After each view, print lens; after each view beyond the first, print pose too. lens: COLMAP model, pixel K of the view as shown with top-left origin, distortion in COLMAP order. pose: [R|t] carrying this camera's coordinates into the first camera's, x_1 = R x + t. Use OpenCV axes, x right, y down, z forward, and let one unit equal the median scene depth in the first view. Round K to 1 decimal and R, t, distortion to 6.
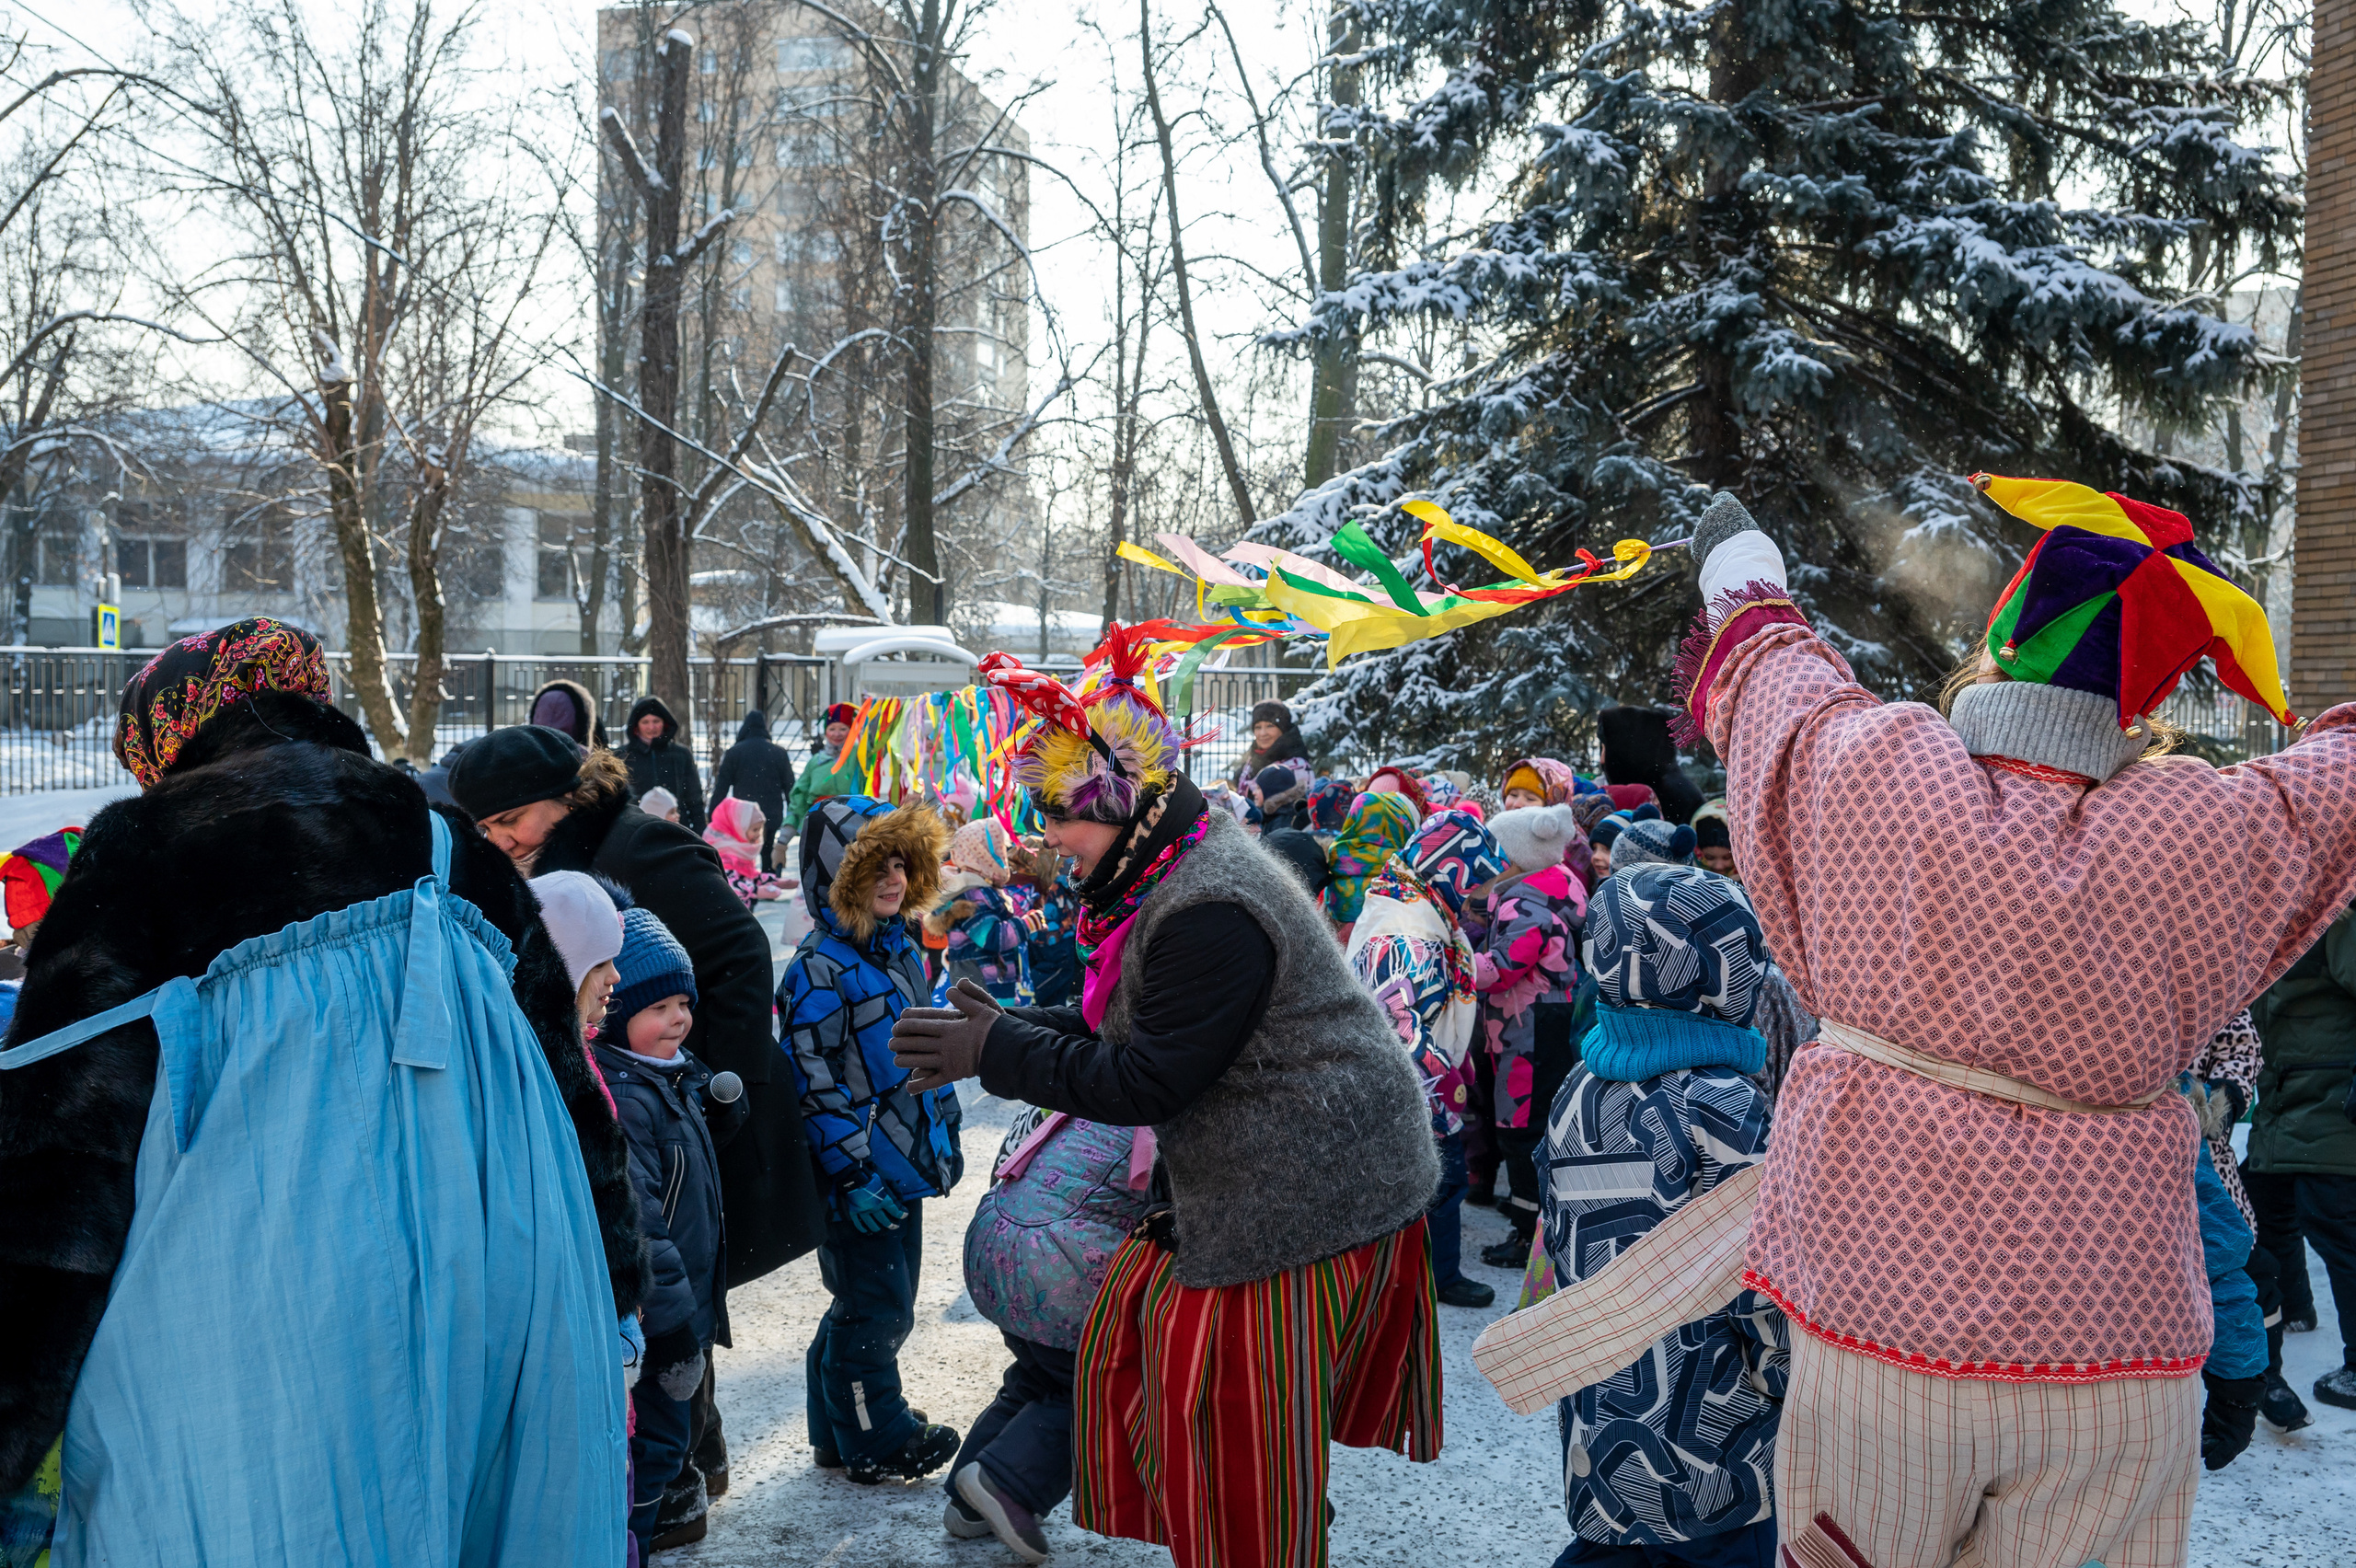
lens RADIAL K [[2131.2, 0, 1178.0], [0, 2131.2, 784.0], [0, 0, 1]] dist [-0.011522, -0.004013]
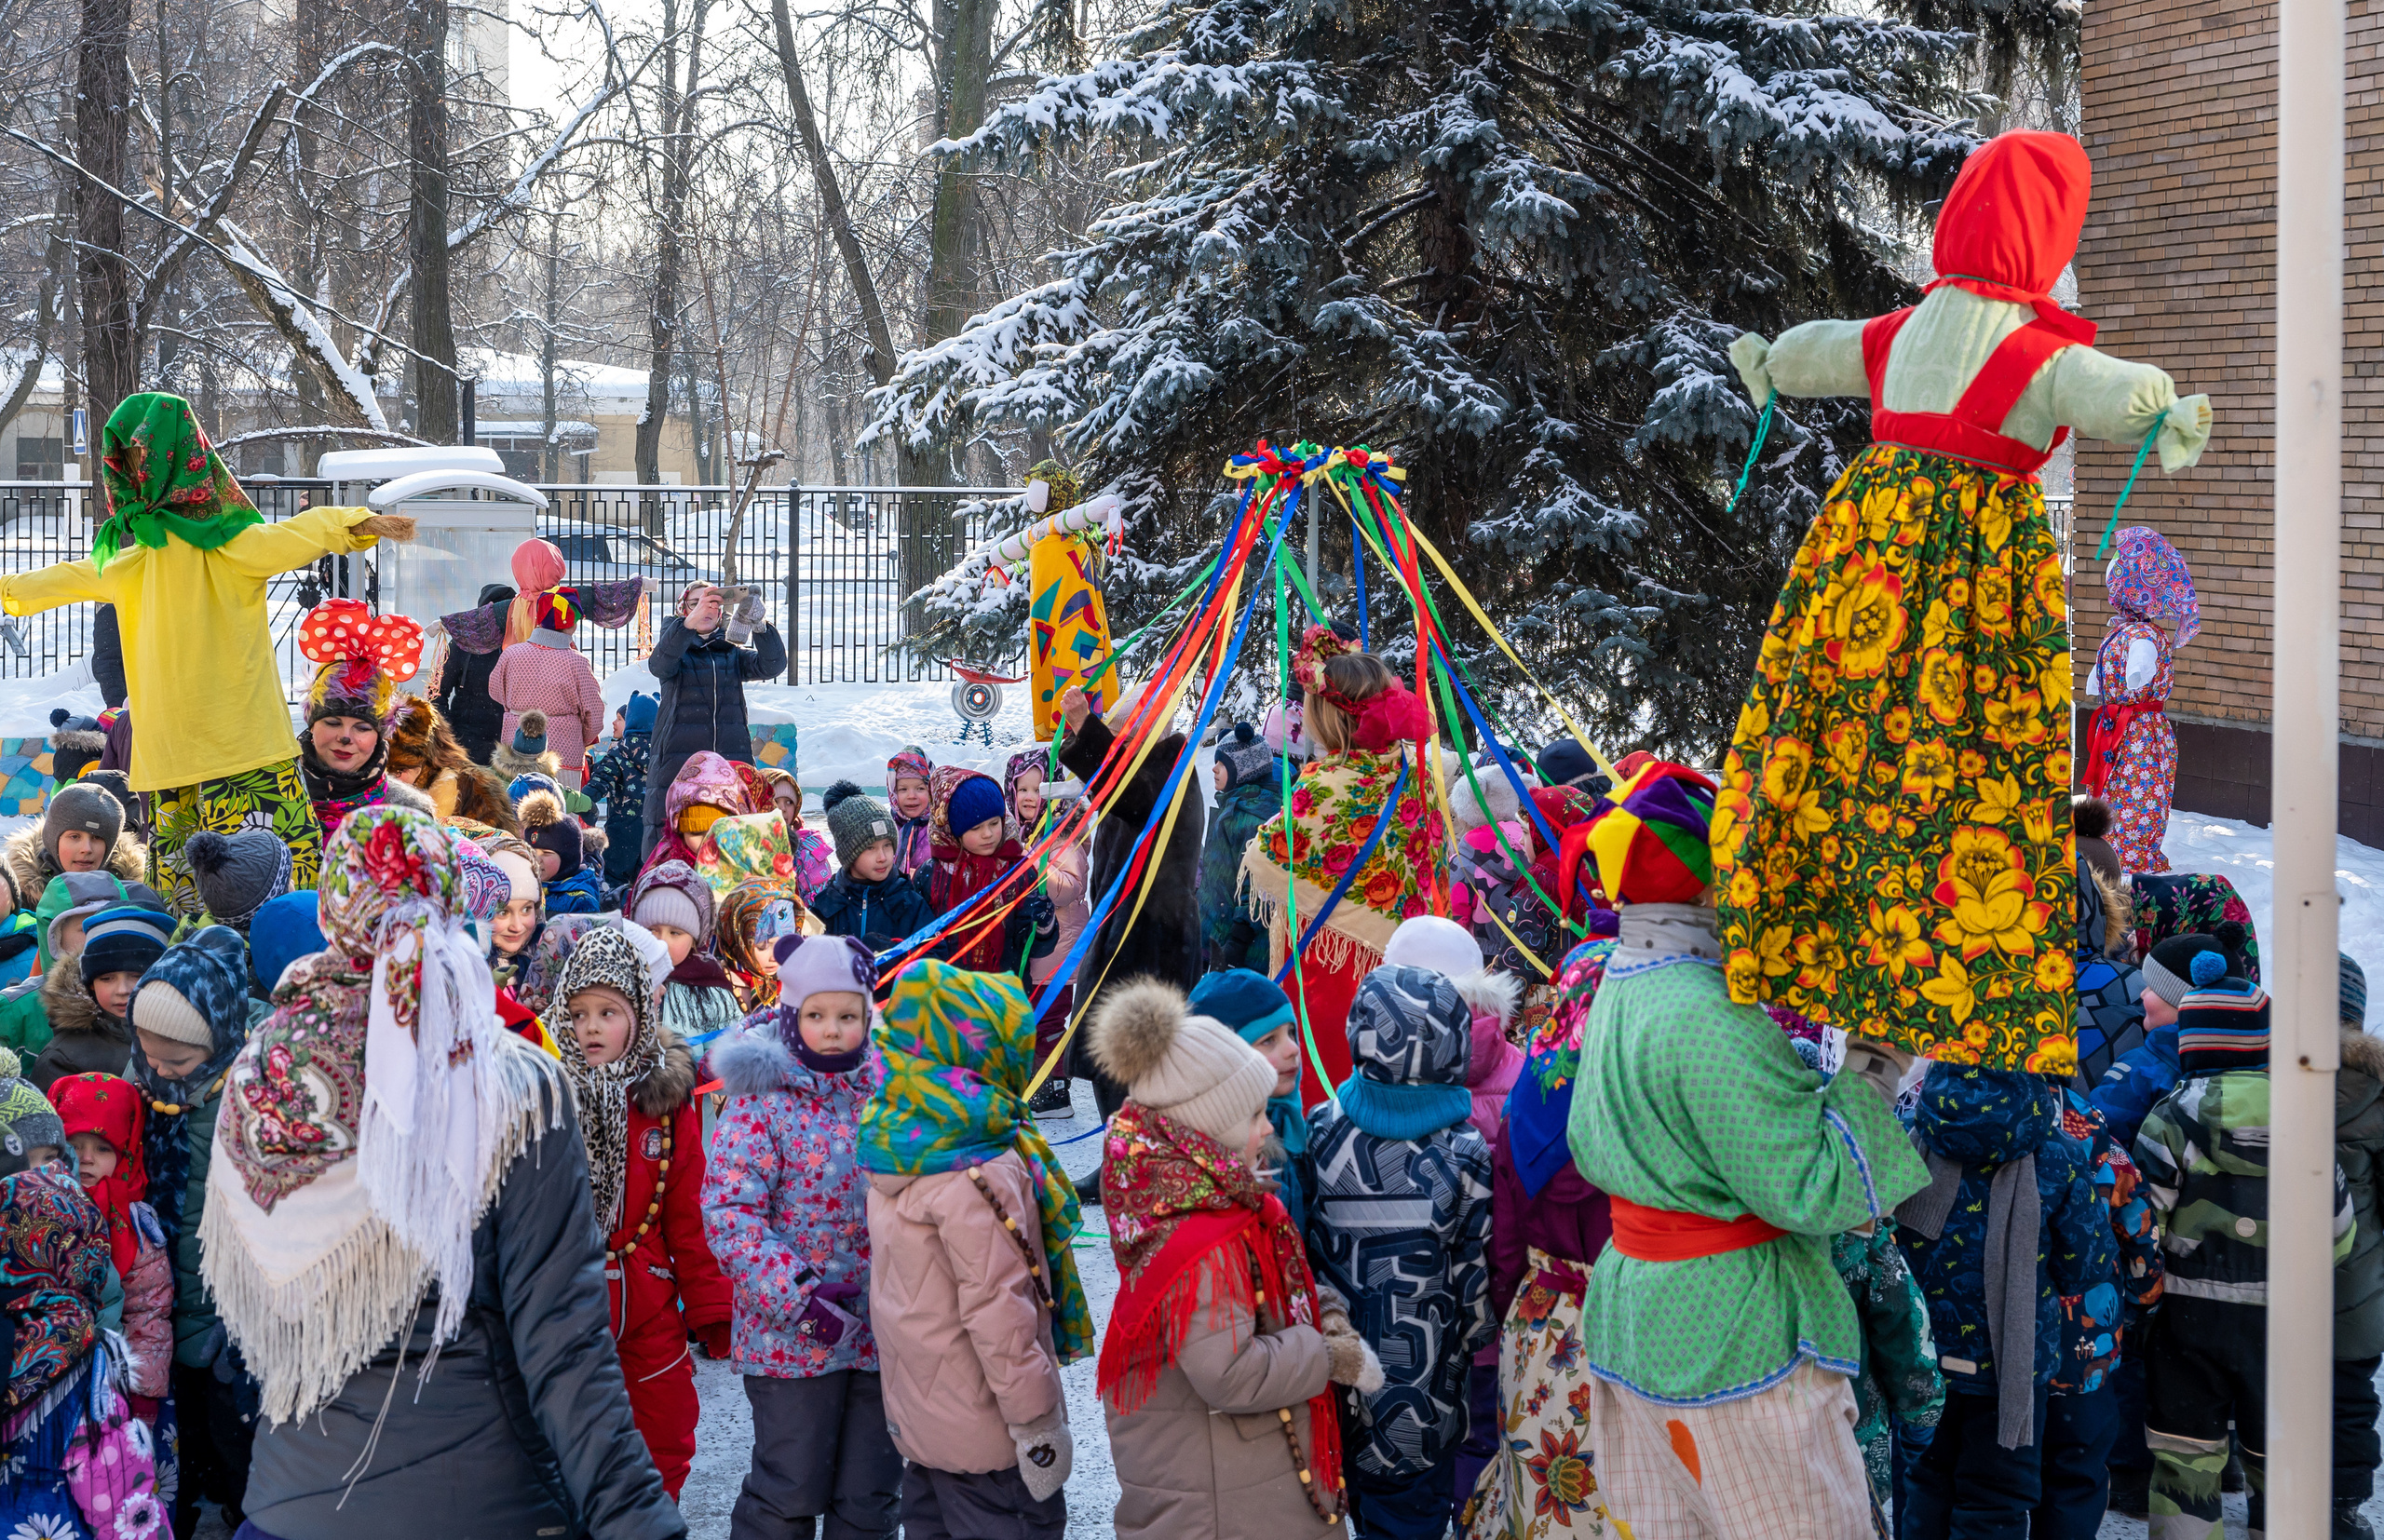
lens RADIAL K [[2994.5, 0, 1184.4], [0, 2994.5, 541.6], [0, 0, 1]] dist [-0.050271, 0.010577]
pose [[0.987436, -0.011325, 0.157614, -0.051166], [0.012847, 0.999880, -0.008639, -0.043515], [-0.157497, 0.010555, 0.987463, -0.198864]]
